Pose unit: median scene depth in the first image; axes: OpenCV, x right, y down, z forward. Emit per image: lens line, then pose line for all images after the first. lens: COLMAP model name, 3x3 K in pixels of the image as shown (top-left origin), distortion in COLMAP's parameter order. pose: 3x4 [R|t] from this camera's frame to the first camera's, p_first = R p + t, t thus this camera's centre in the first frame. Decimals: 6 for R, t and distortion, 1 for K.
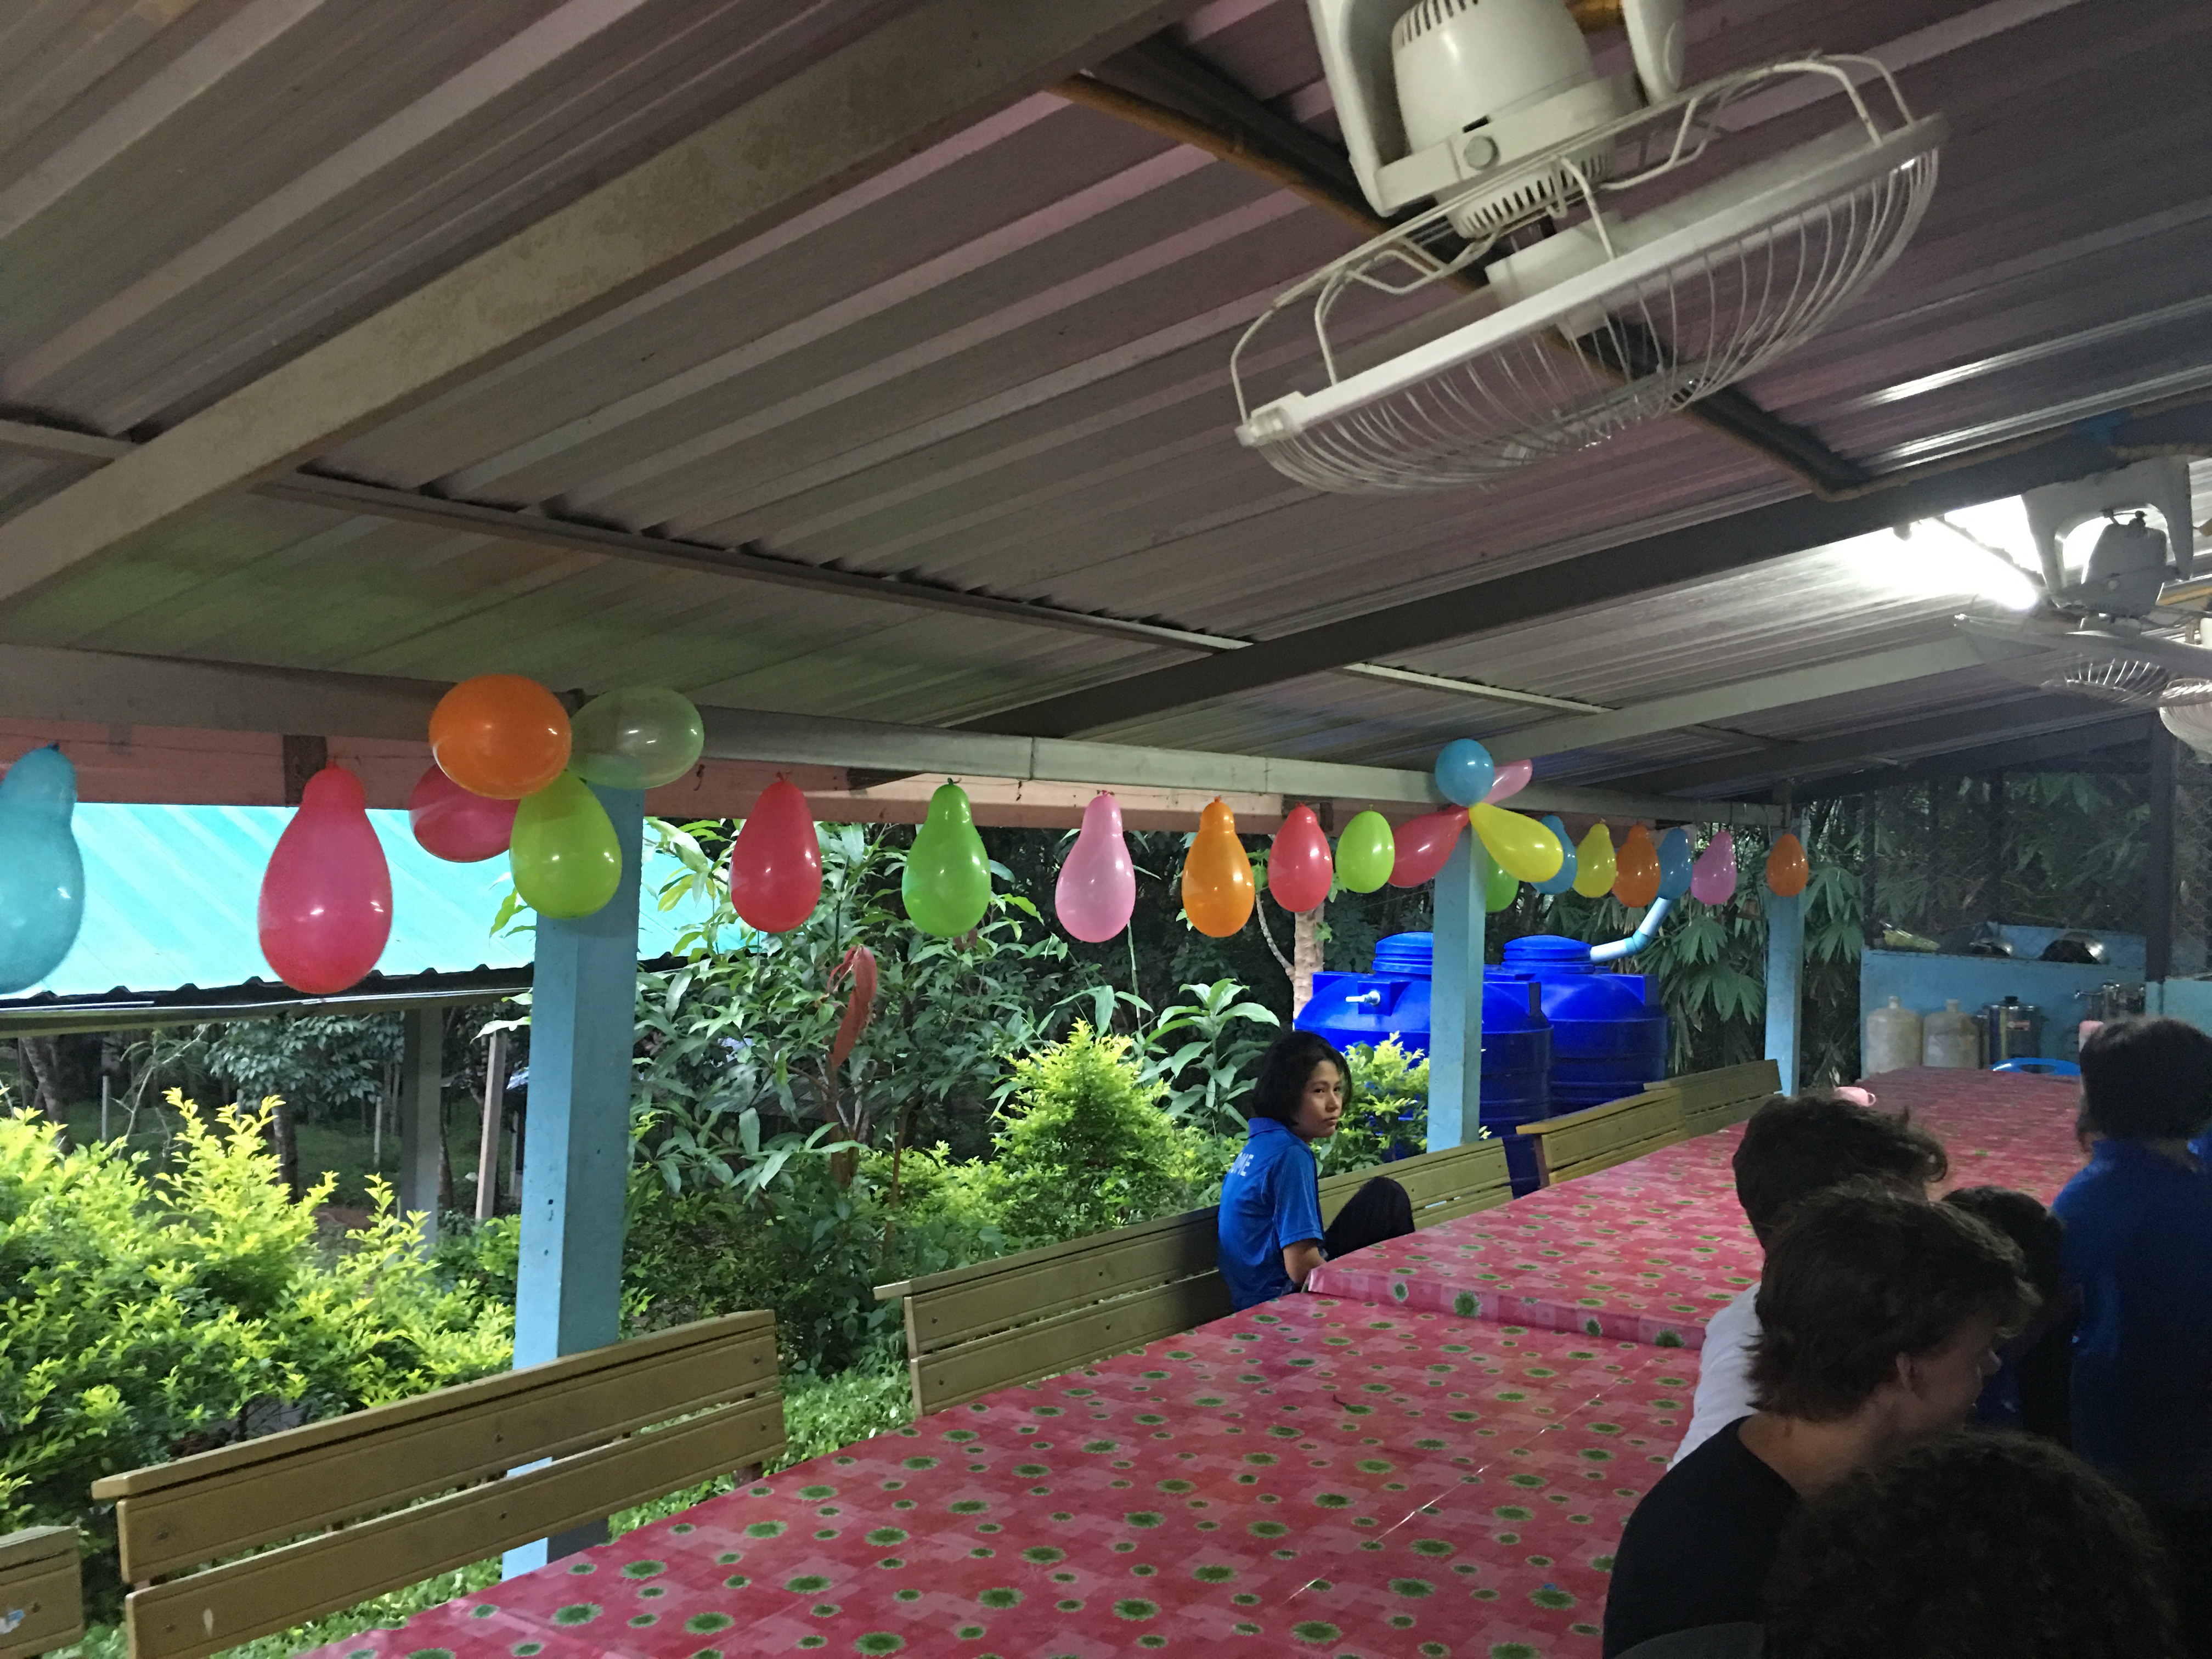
lens RADIAL K [[1852.4, 0, 1100.0], [0, 1852.4, 822.8], [0, 0, 1]] dist [0.009070, 0.002728]
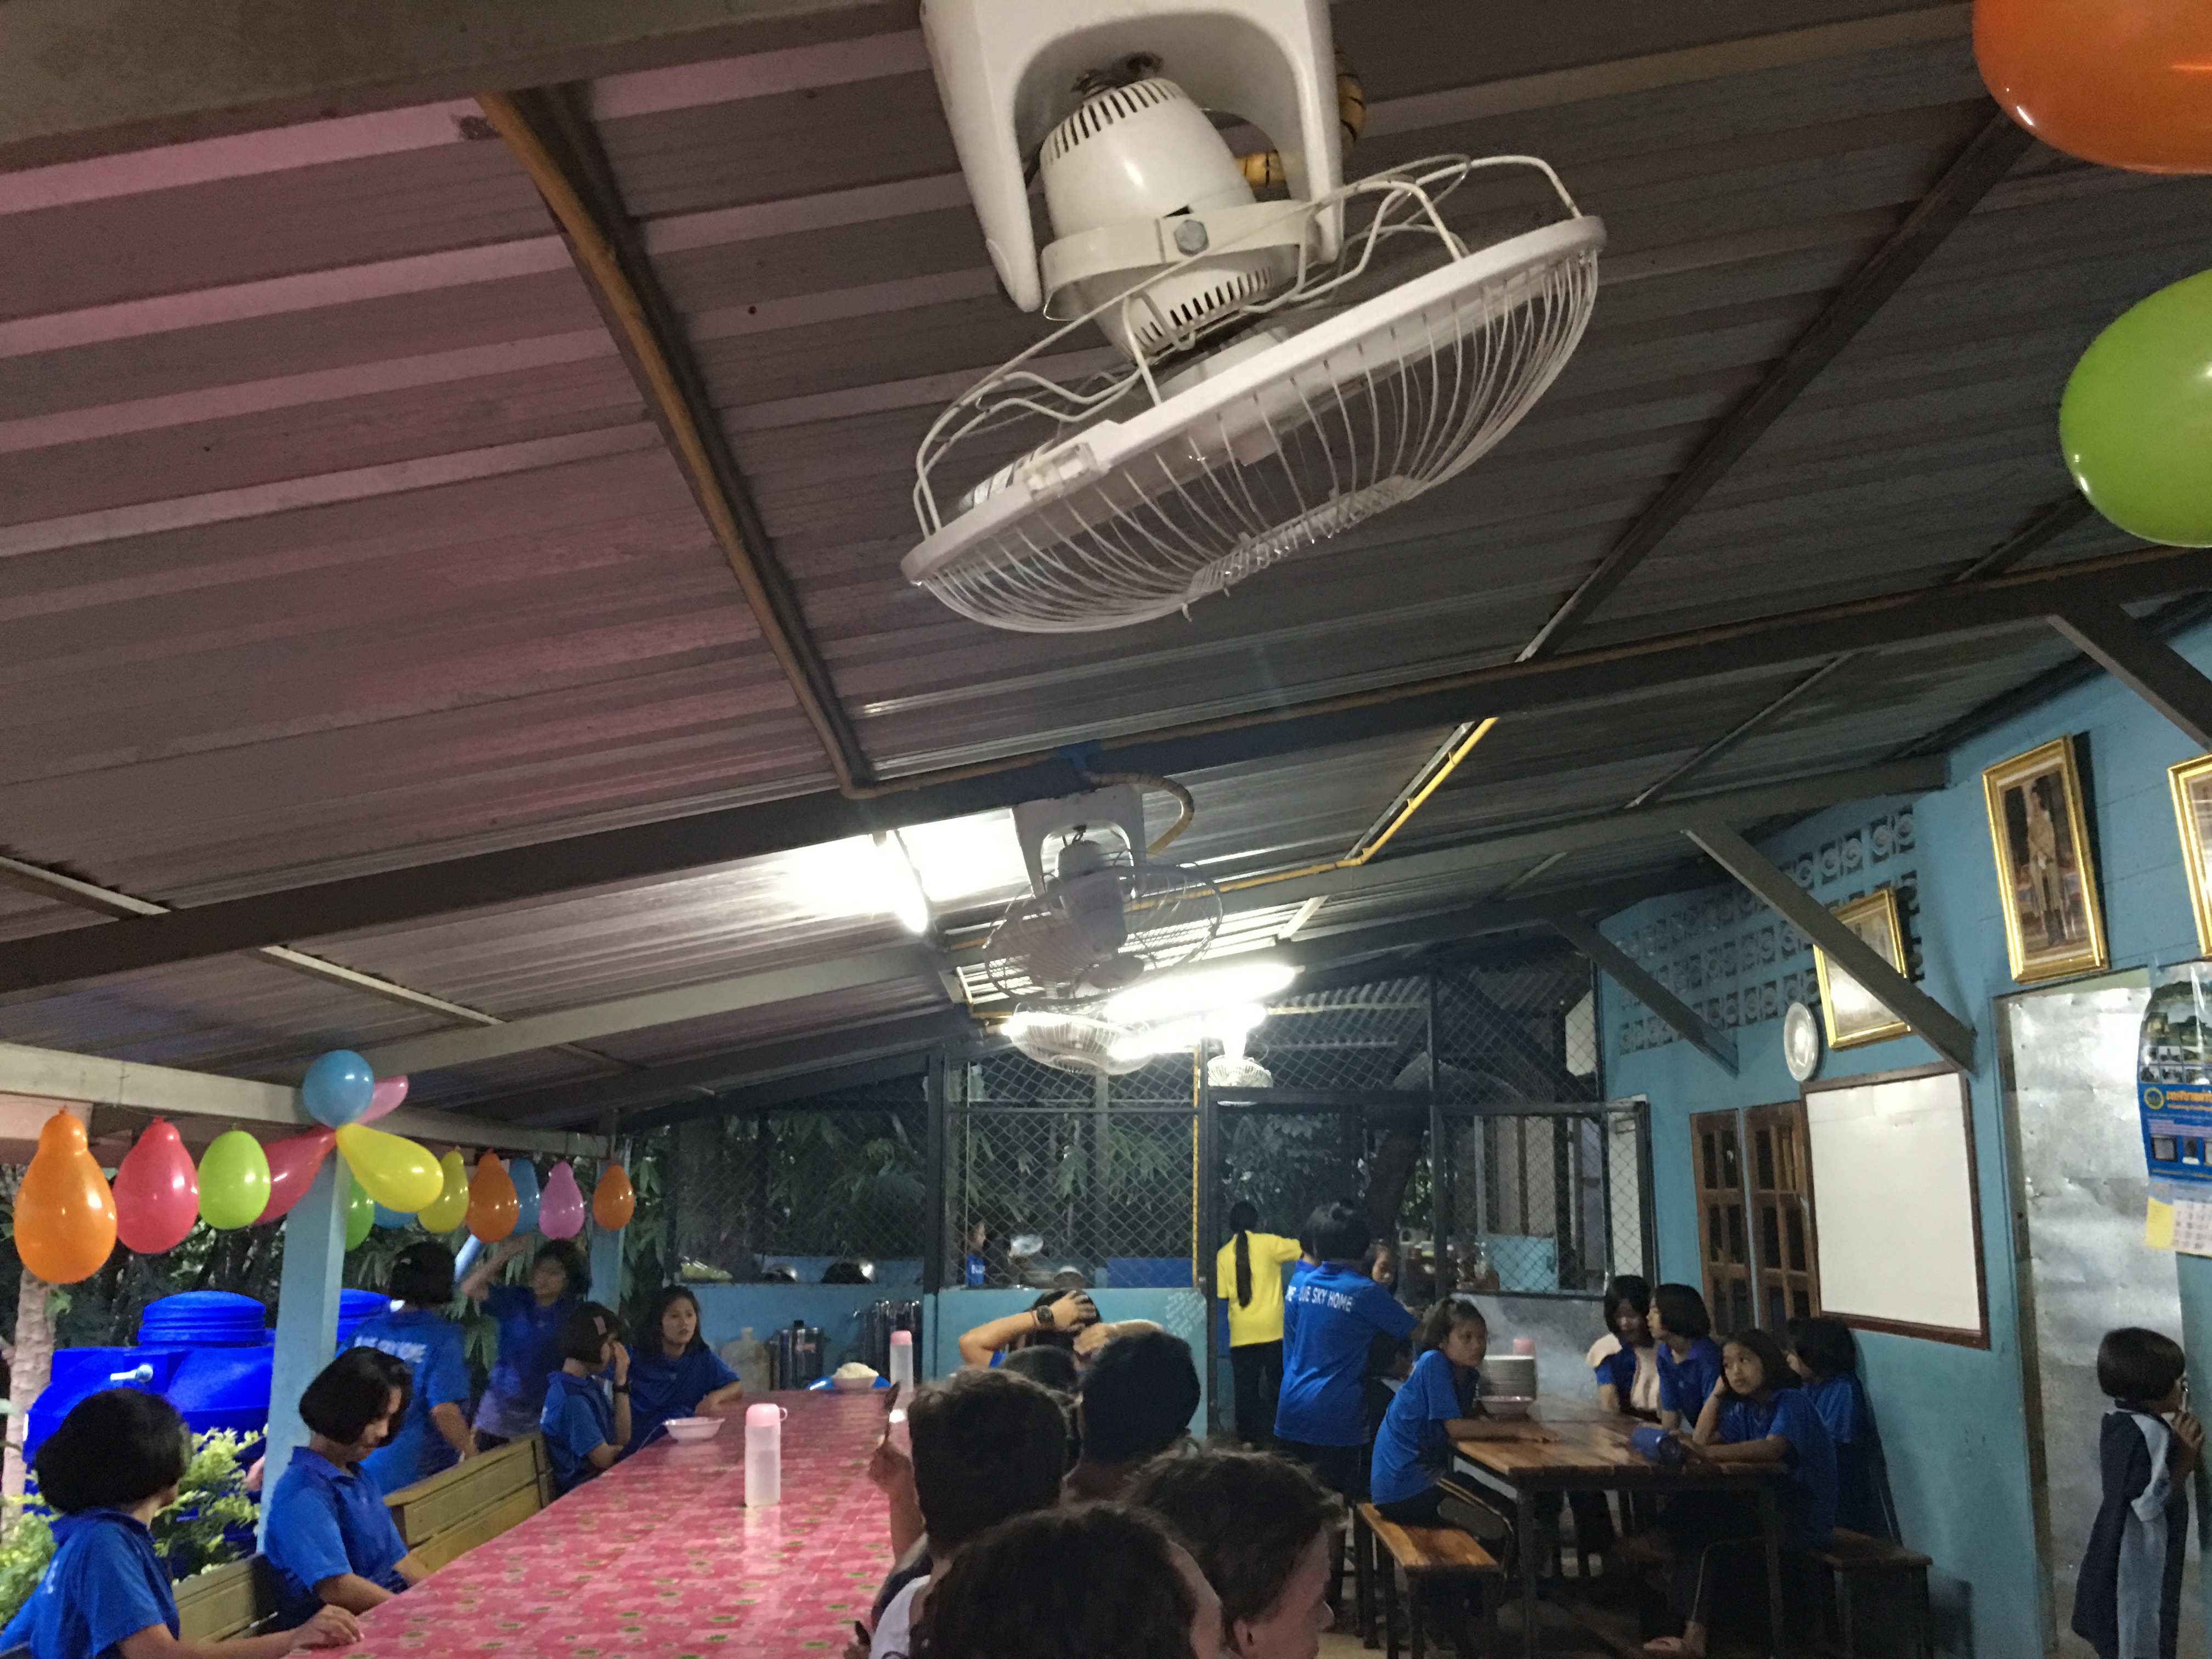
lens RADIAL K [[1852.4, 0, 1095.6], [0, 1852.4, 842.1], [0, 0, 1]] dist [0.009070, 0.002728]
pose [[0.786237, 0.088172, 0.611602, -0.073410], [0.023236, 0.984849, -0.171852, 0.018296], [-0.617488, 0.149327, 0.772276, 0.072019]]
